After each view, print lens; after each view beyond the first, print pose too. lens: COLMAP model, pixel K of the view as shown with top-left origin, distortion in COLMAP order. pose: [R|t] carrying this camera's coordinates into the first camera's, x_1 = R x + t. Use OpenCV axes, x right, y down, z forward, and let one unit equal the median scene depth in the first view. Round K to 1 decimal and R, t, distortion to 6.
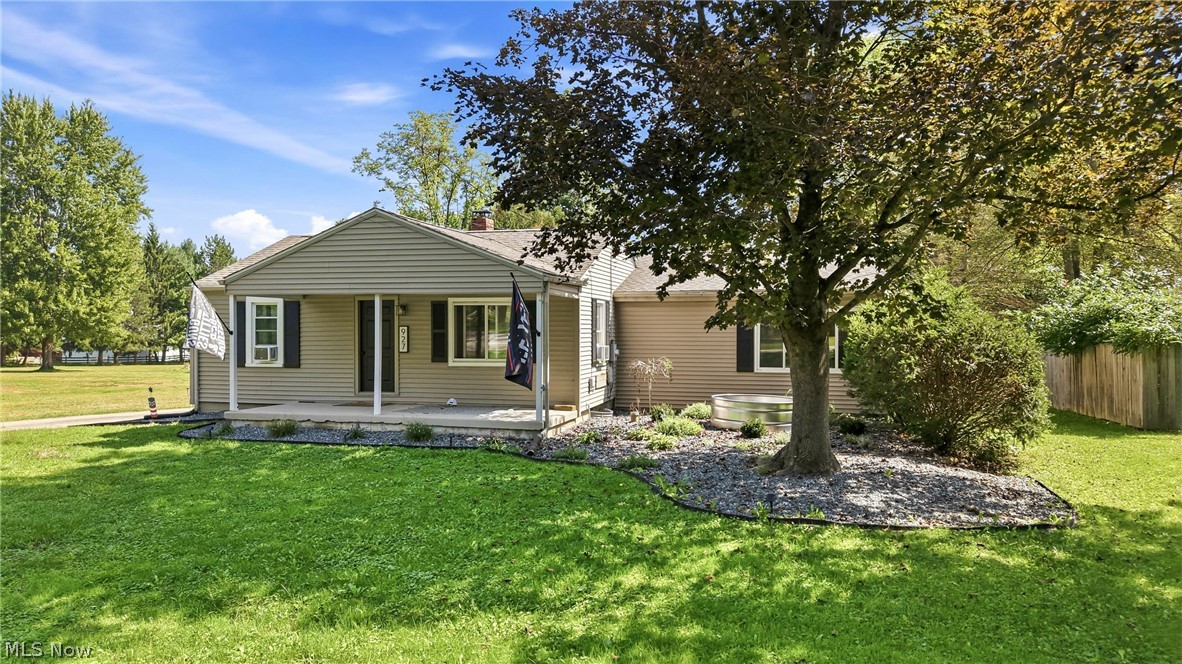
lens RADIAL K [[791.1, 0, 591.0], [0, 791.1, 332.0], [0, 0, 1]] dist [0.003059, -0.003878]
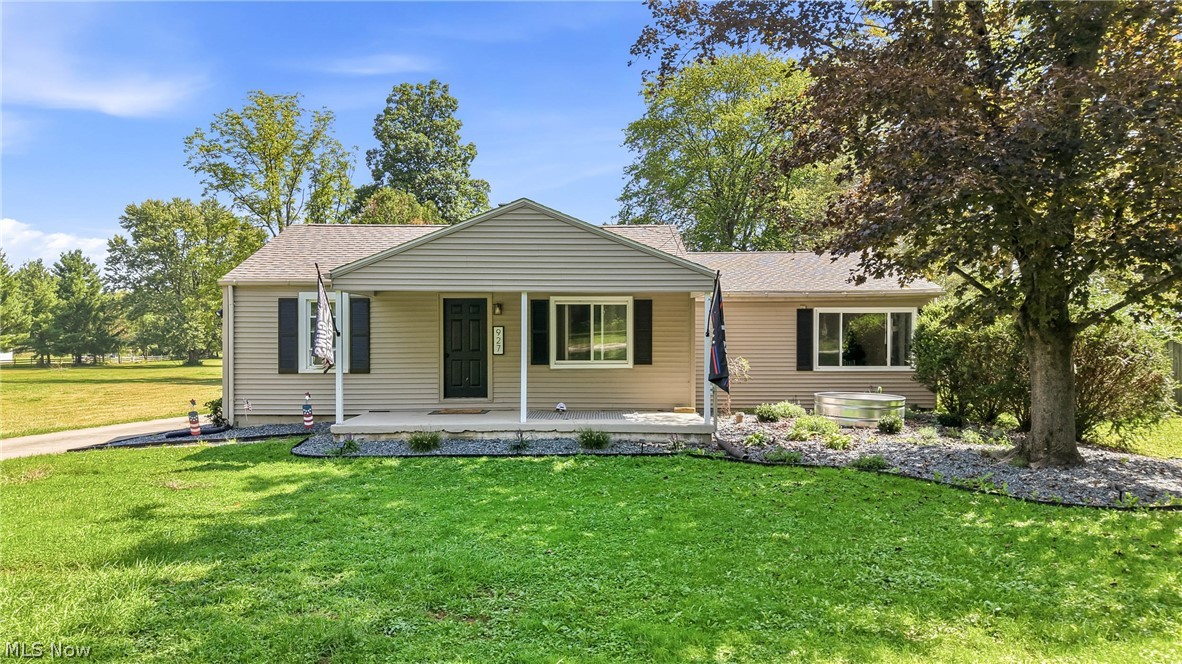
lens RADIAL K [[793.2, 0, 591.0], [0, 793.2, 332.0], [0, 0, 1]] dist [0.019432, -0.002939]
pose [[0.966843, -0.002297, 0.255363, -0.109384], [0.002454, 0.999997, -0.000297, -0.000096], [-0.255361, 0.000914, 0.966845, 0.022360]]
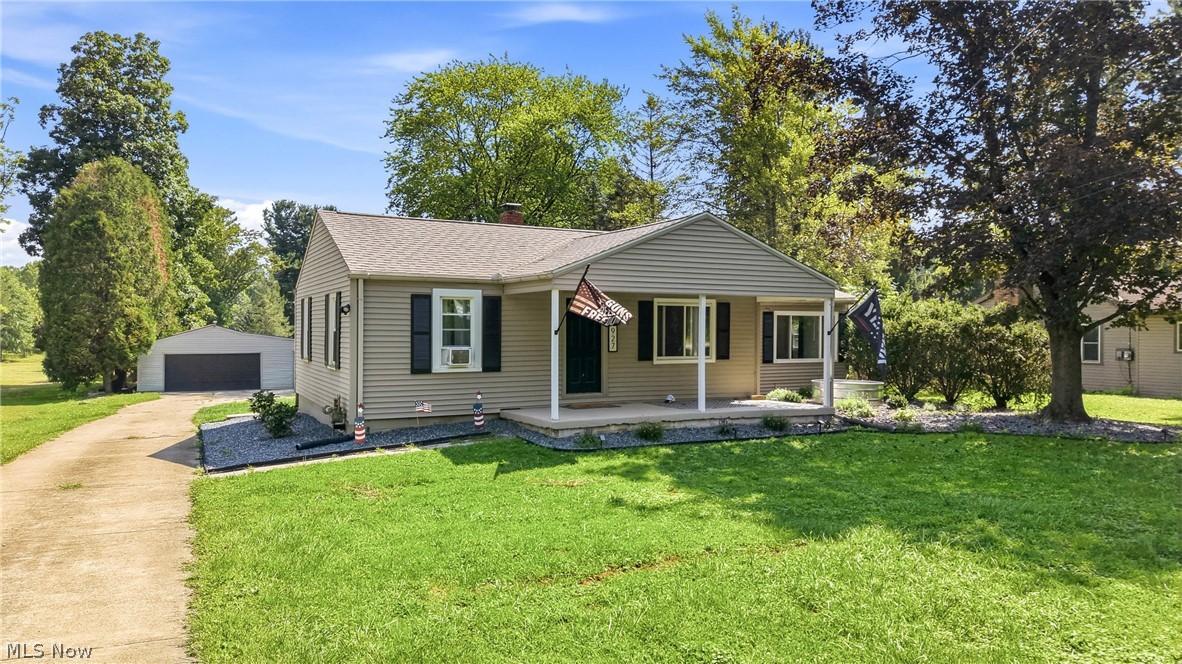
lens RADIAL K [[800.7, 0, 591.0], [0, 800.7, 332.0], [0, 0, 1]] dist [0.008086, -0.003173]
pose [[0.748448, -0.000516, 0.663193, -0.273191], [-0.001595, 0.999995, 0.002578, -0.000457], [-0.663192, -0.002988, 0.748444, 0.079846]]
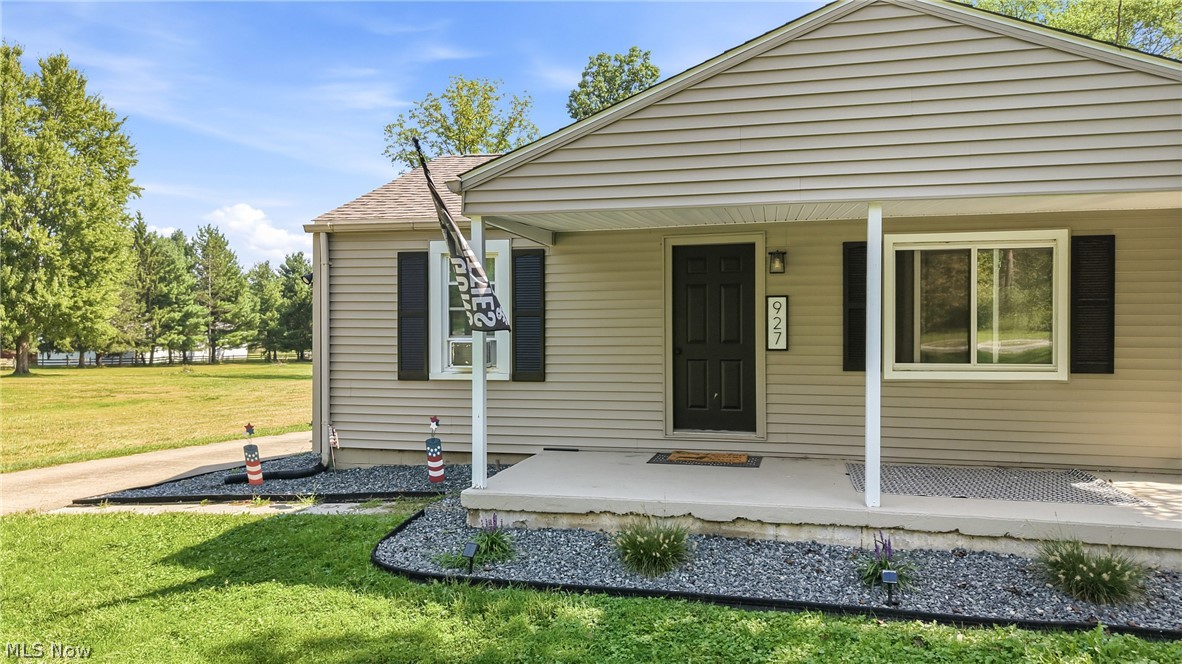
lens RADIAL K [[800.7, 0, 591.0], [0, 800.7, 332.0], [0, 0, 1]] dist [0.008086, -0.003173]
pose [[0.999868, -0.001108, 0.016195, -0.106873], [0.001114, 0.999999, -0.000394, 0.004210], [-0.016195, 0.000412, 0.999869, 0.151729]]
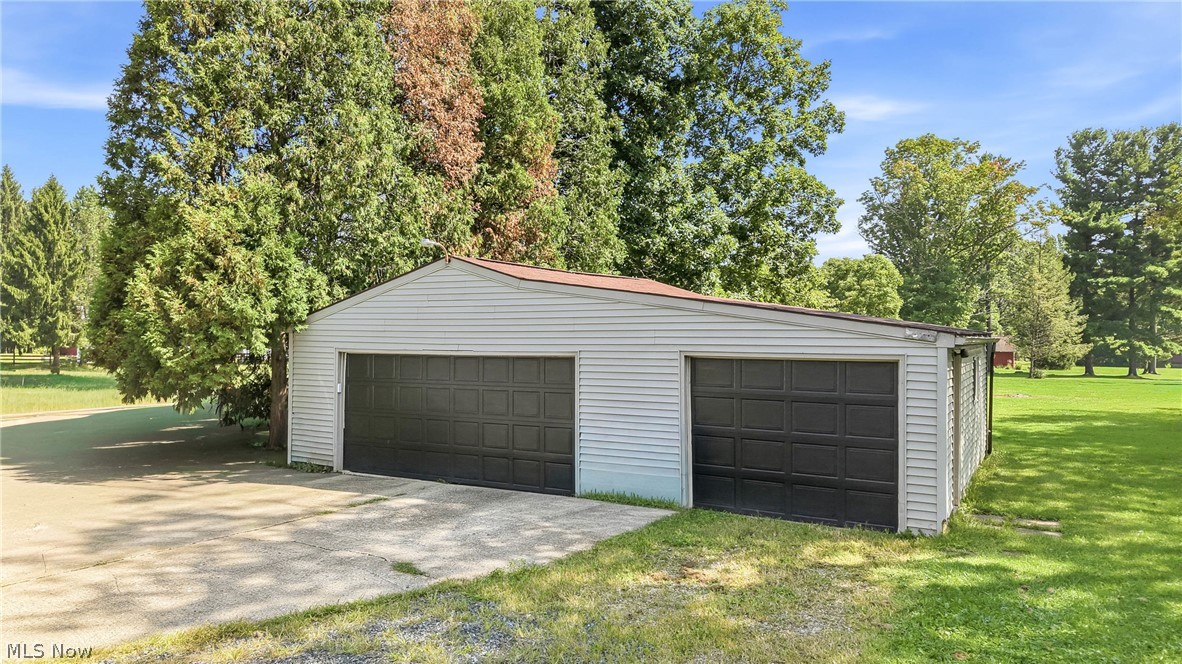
lens RADIAL K [[800.7, 0, 591.0], [0, 800.7, 332.0], [0, 0, 1]] dist [0.008086, -0.003173]
pose [[0.969190, 0.000054, -0.246312, 0.083435], [-0.000483, 0.999998, -0.001679, 0.018183], [0.246312, 0.001746, 0.969189, 0.729088]]
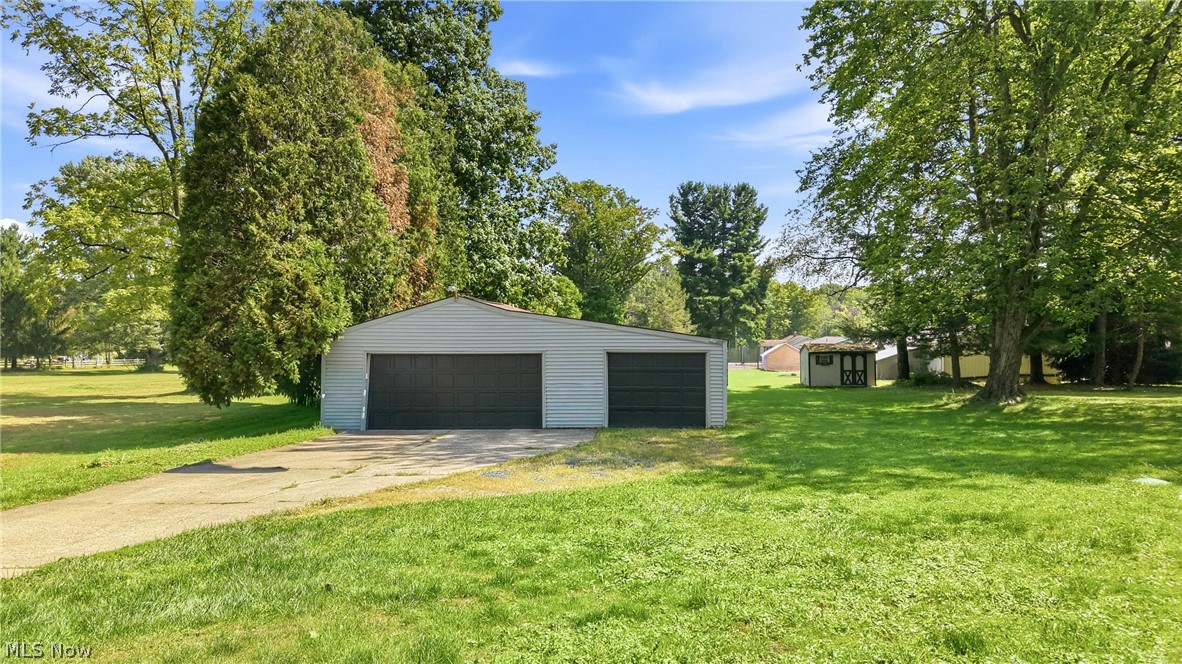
lens RADIAL K [[791.1, 0, 591.0], [0, 791.1, 332.0], [0, 0, 1]] dist [0.003059, -0.003878]
pose [[0.979632, -0.000227, 0.200800, -0.028690], [0.001714, 0.999972, -0.007235, 0.016634], [-0.200793, 0.007432, 0.979606, 0.542784]]
